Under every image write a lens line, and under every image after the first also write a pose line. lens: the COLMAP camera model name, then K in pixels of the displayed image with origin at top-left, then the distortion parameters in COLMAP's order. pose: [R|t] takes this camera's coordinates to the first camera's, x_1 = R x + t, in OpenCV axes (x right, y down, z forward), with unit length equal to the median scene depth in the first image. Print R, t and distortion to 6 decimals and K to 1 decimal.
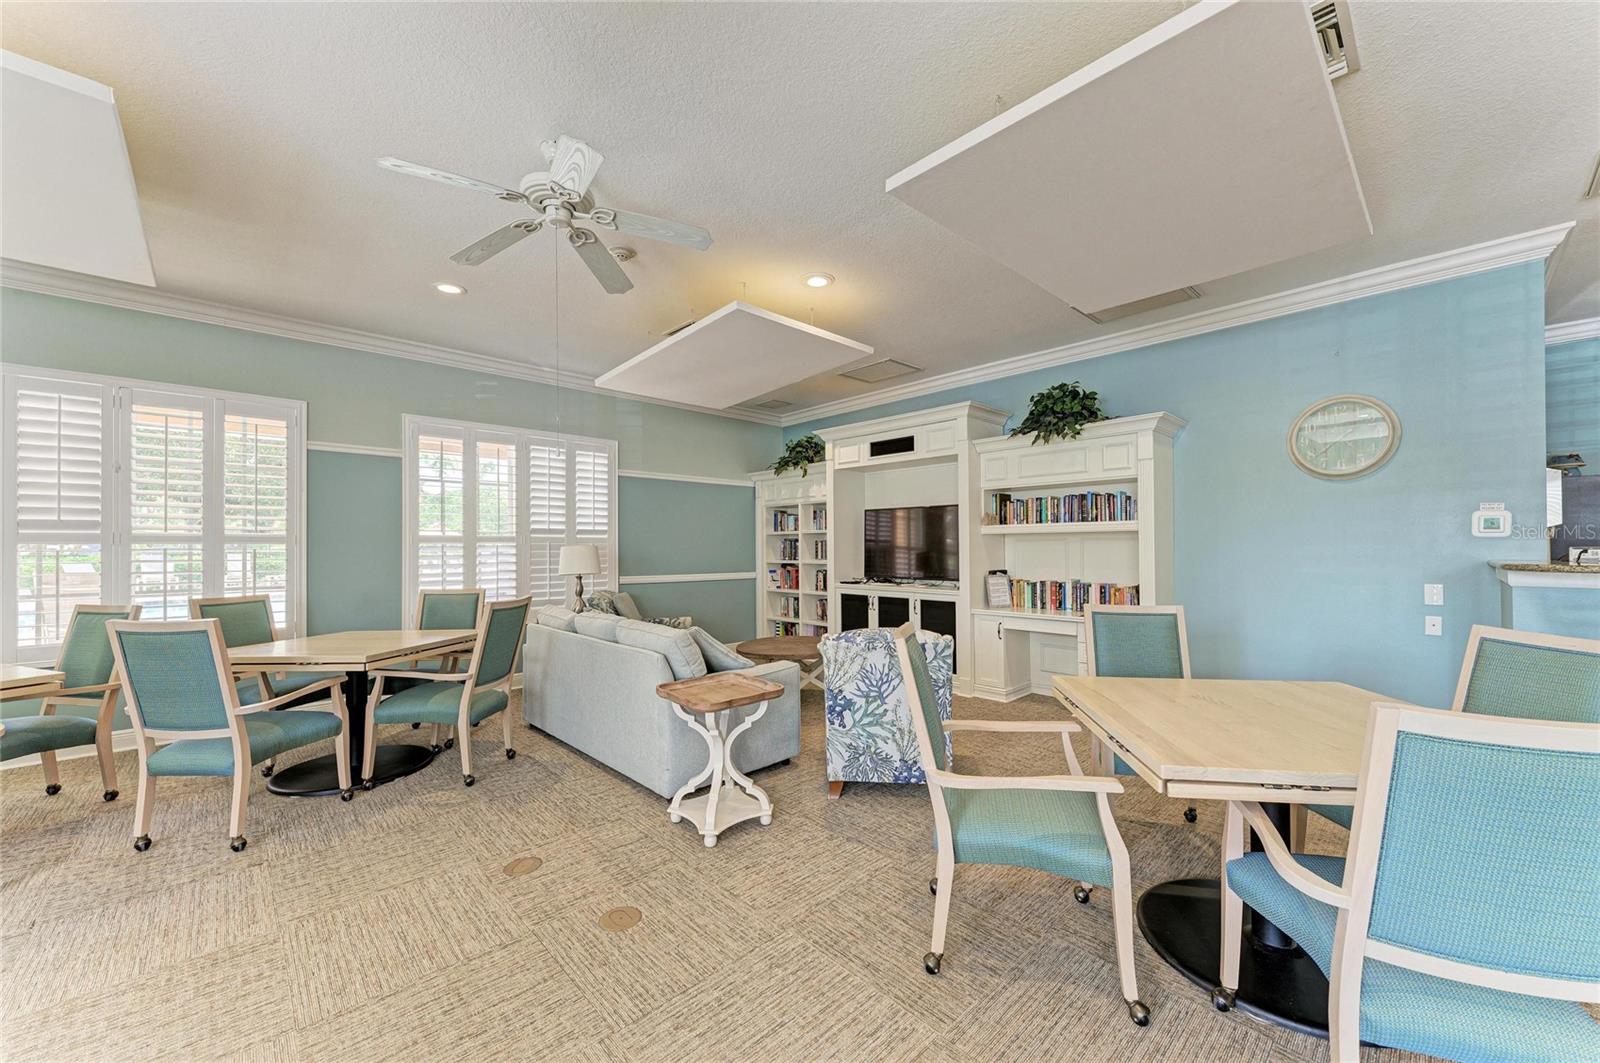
lens RADIAL K [[610.8, 0, 803.7], [0, 610.8, 535.8], [0, 0, 1]] dist [0.034949, -0.012671]
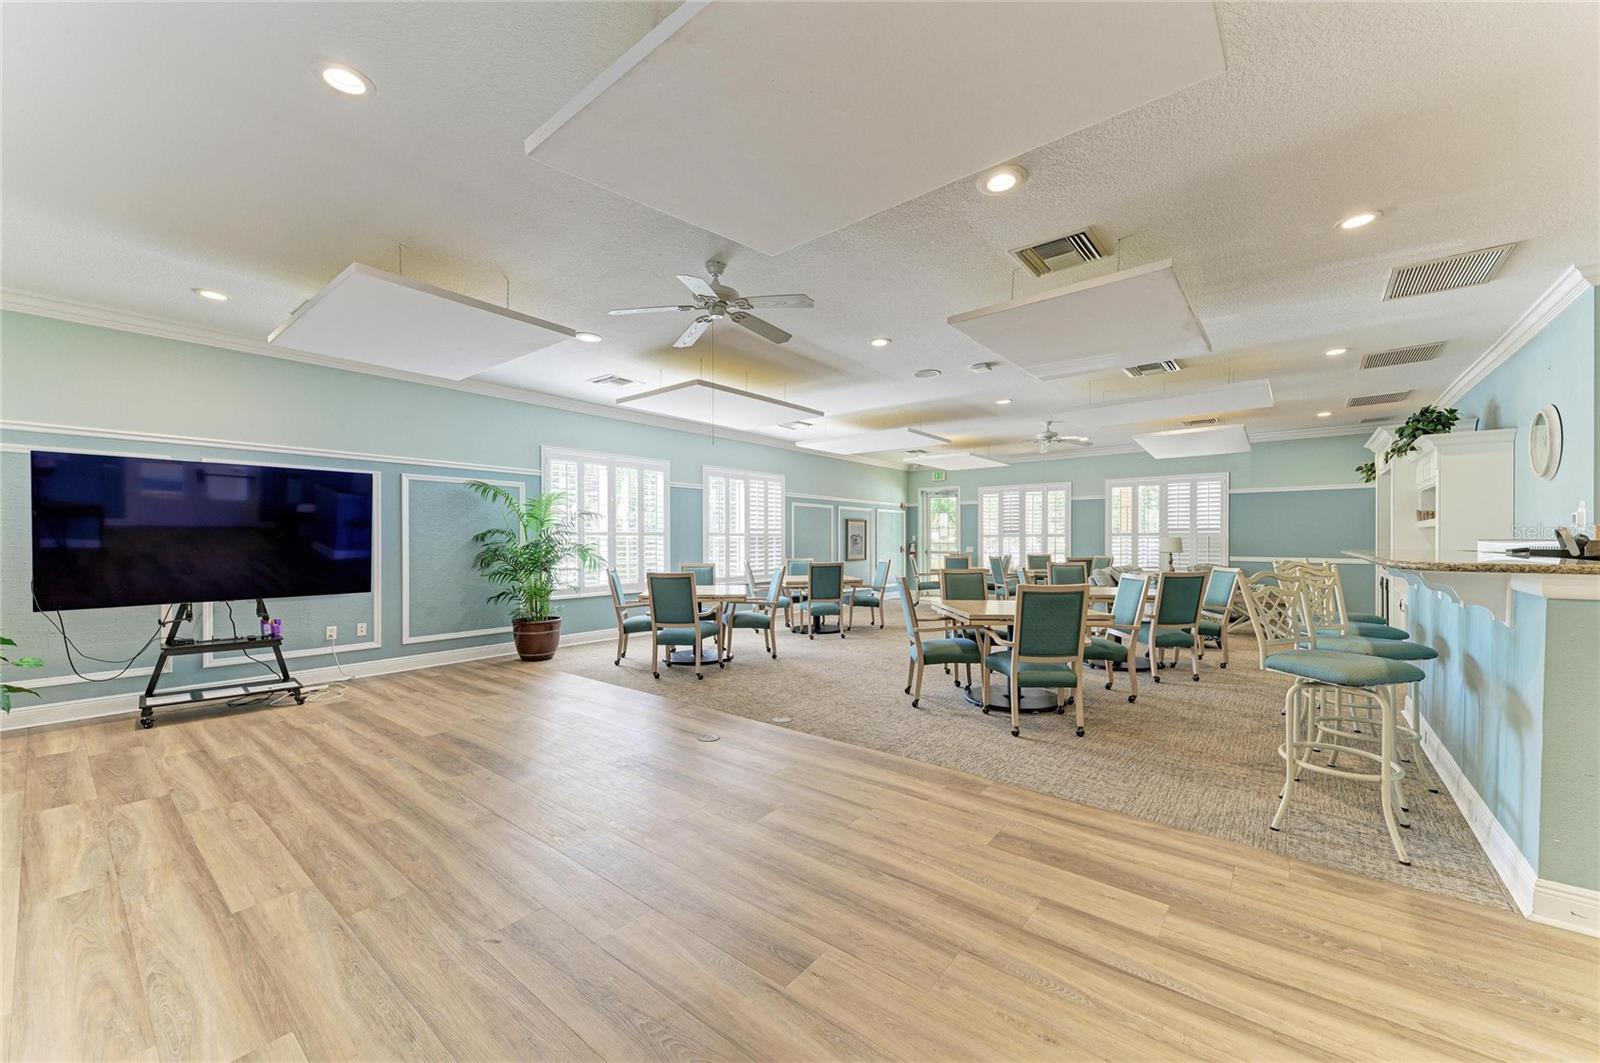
lens RADIAL K [[610.8, 0, 803.7], [0, 610.8, 535.8], [0, 0, 1]] dist [0.034949, -0.012671]
pose [[0.133308, -0.008997, -0.991034, 1.448666], [0.011034, 0.999910, -0.007593, 0.015039], [0.991013, -0.009923, 0.133395, -0.404917]]
